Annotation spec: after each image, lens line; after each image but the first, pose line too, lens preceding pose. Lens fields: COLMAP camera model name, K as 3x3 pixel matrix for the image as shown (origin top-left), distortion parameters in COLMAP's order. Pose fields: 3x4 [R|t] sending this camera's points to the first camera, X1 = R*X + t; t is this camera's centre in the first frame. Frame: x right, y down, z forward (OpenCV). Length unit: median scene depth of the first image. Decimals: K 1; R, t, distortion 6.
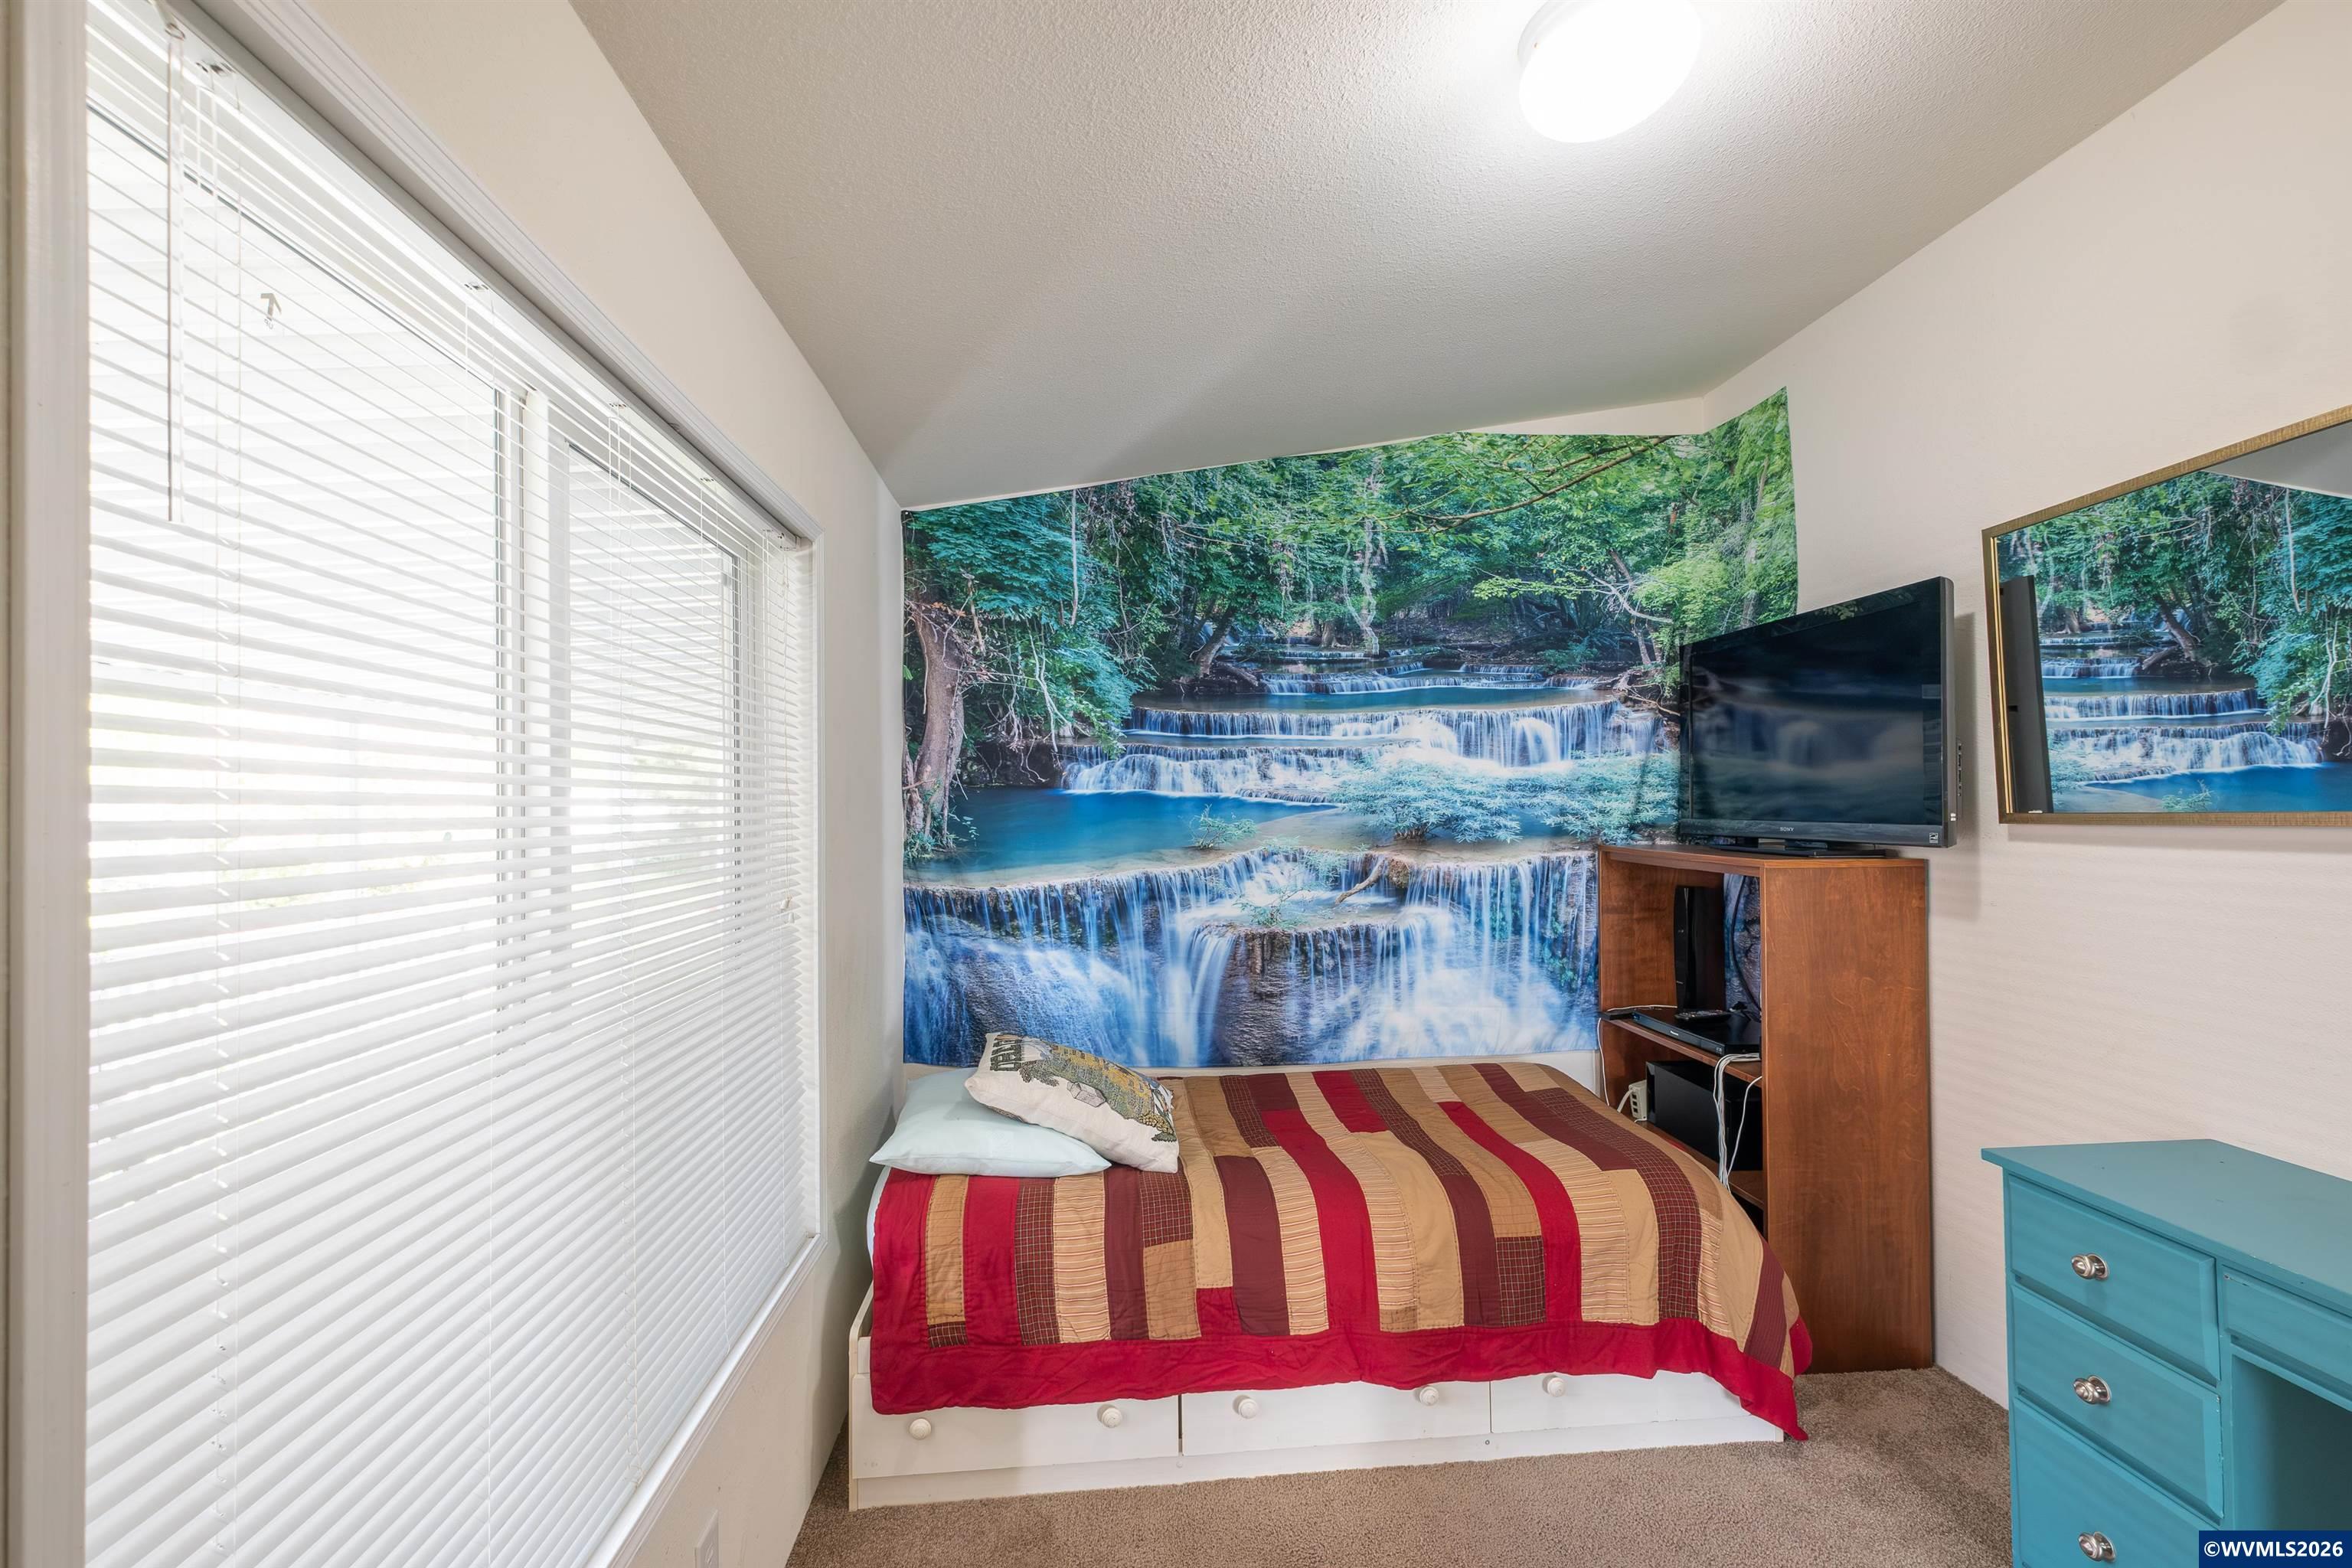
lens RADIAL K [[998.1, 0, 1173.6], [0, 998.1, 785.0], [0, 0, 1]] dist [0.003525, 0.000150]
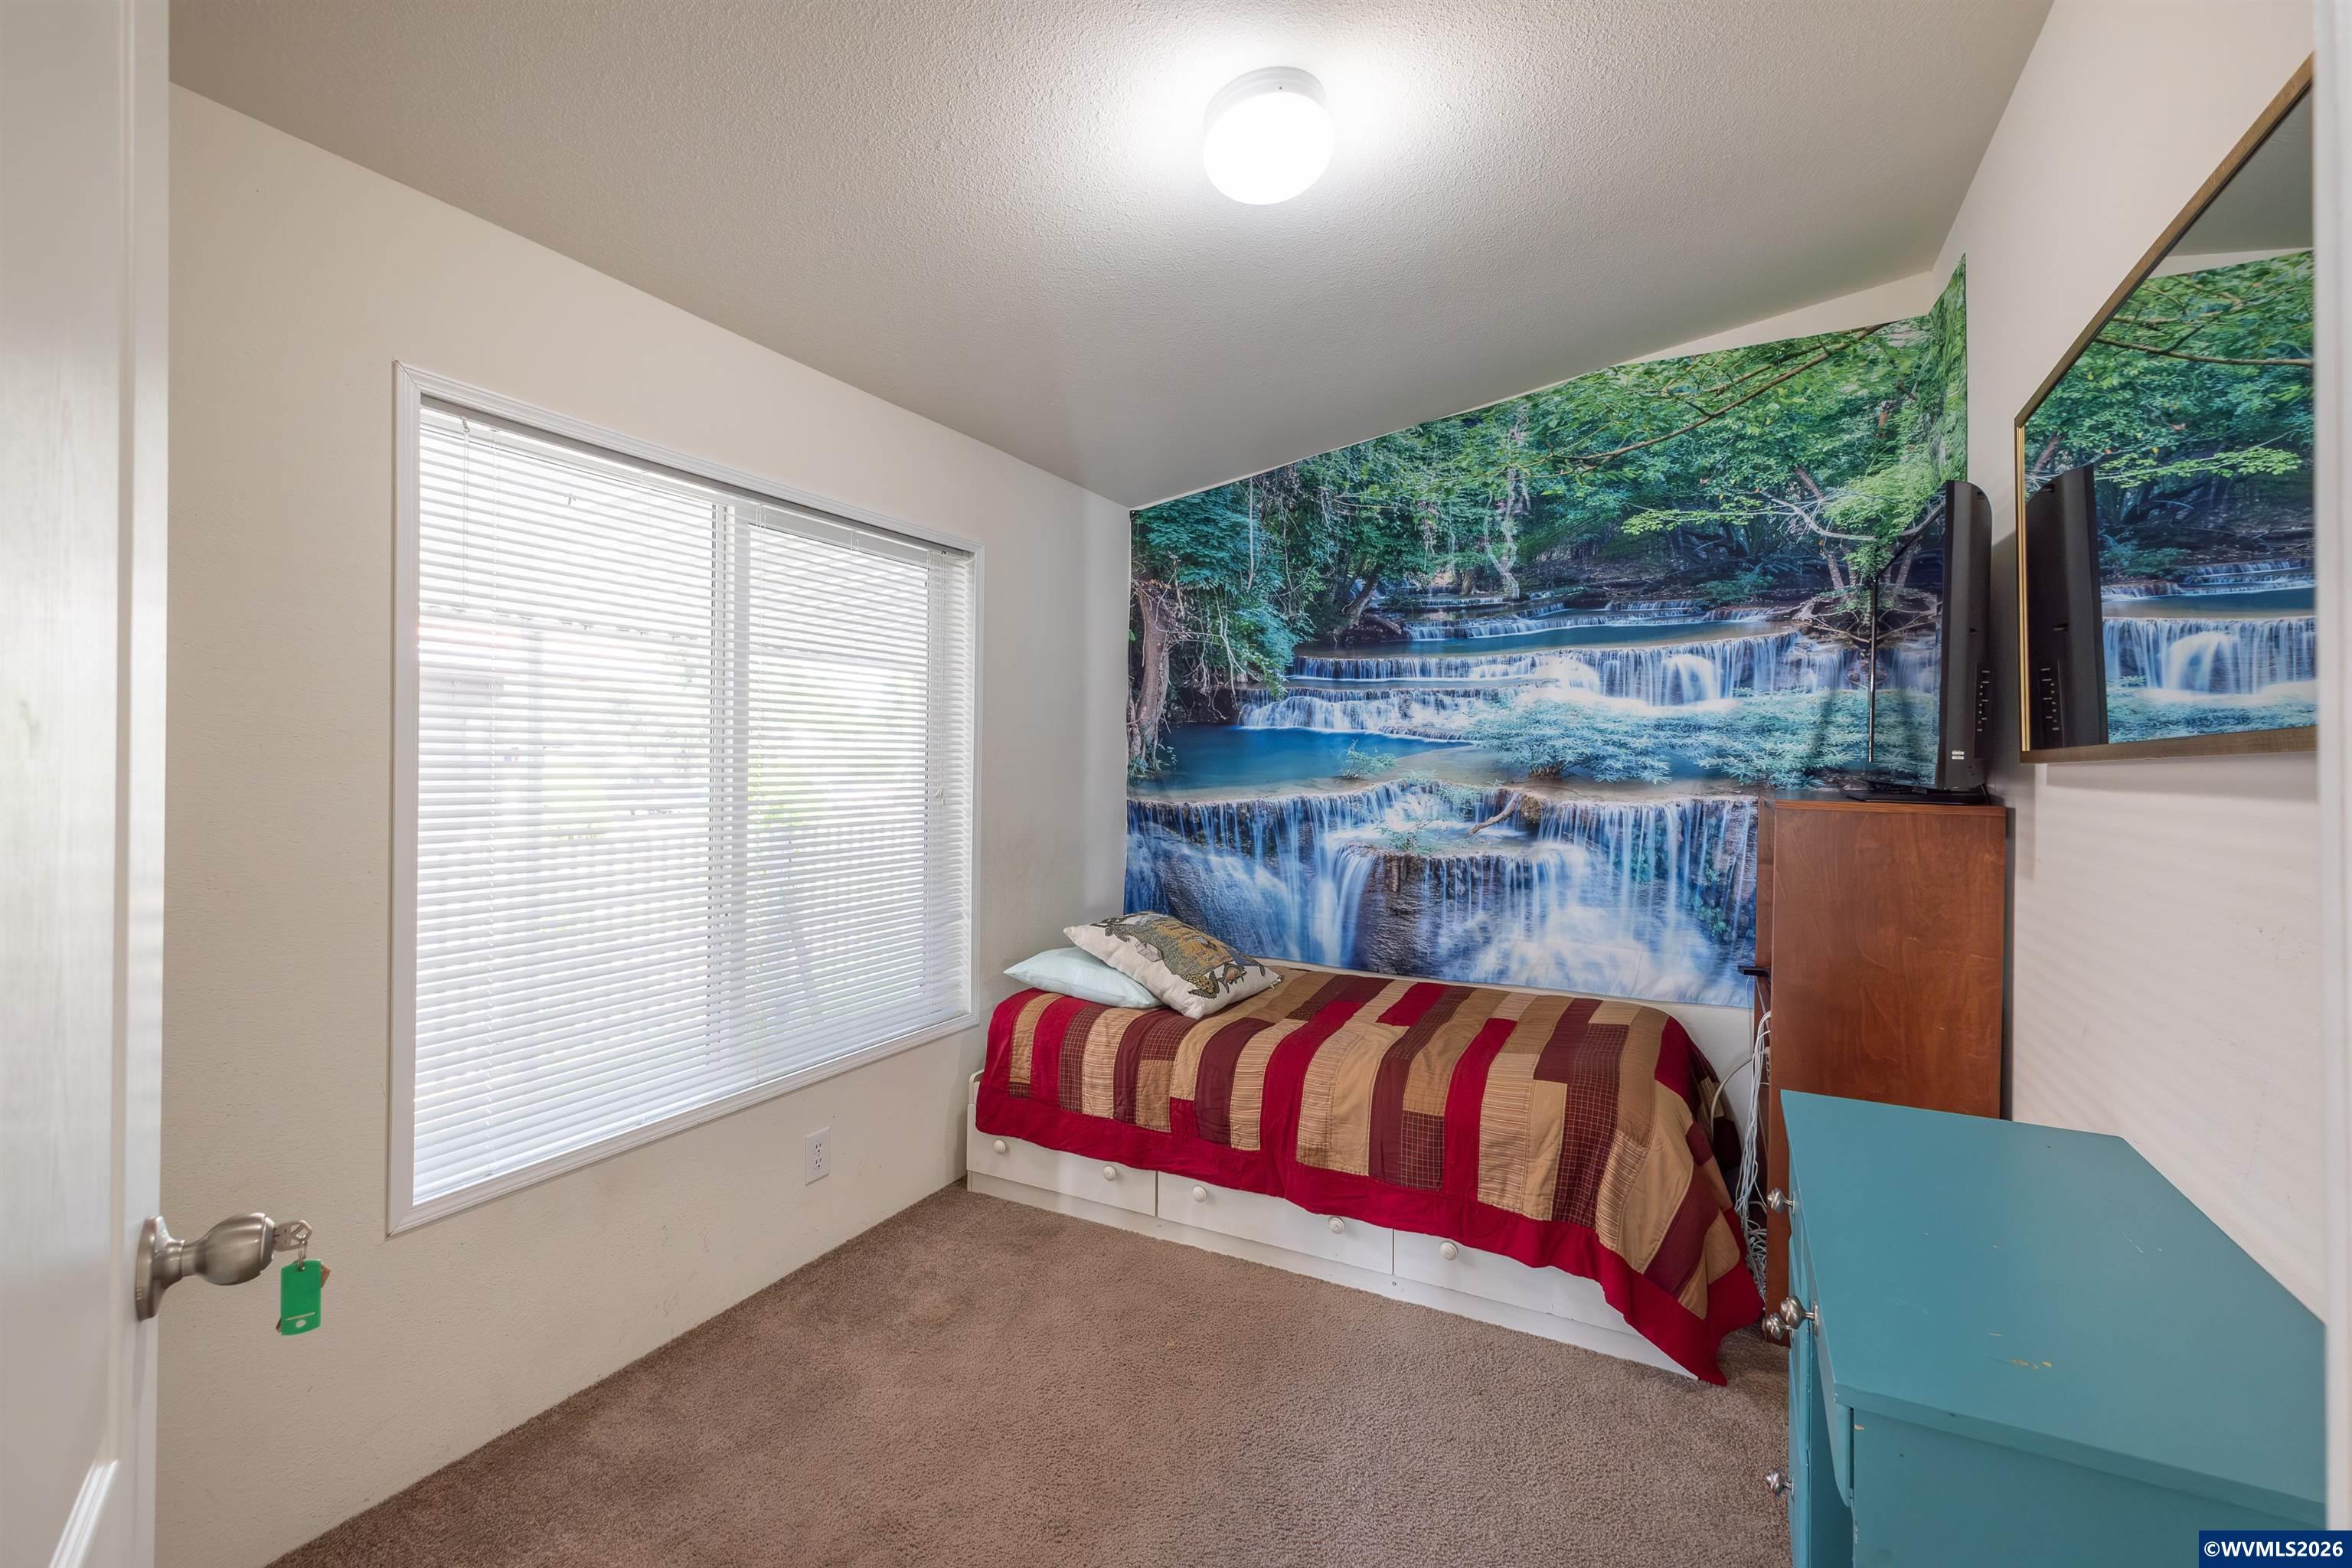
lens RADIAL K [[998.1, 0, 1180.4], [0, 998.1, 754.3], [0, 0, 1]] dist [0.003525, 0.000150]
pose [[0.847621, 0.020616, -0.530201, 0.467156], [-0.011390, 0.999722, 0.020665, 0.014668], [0.530480, -0.011477, 0.847620, -0.070824]]
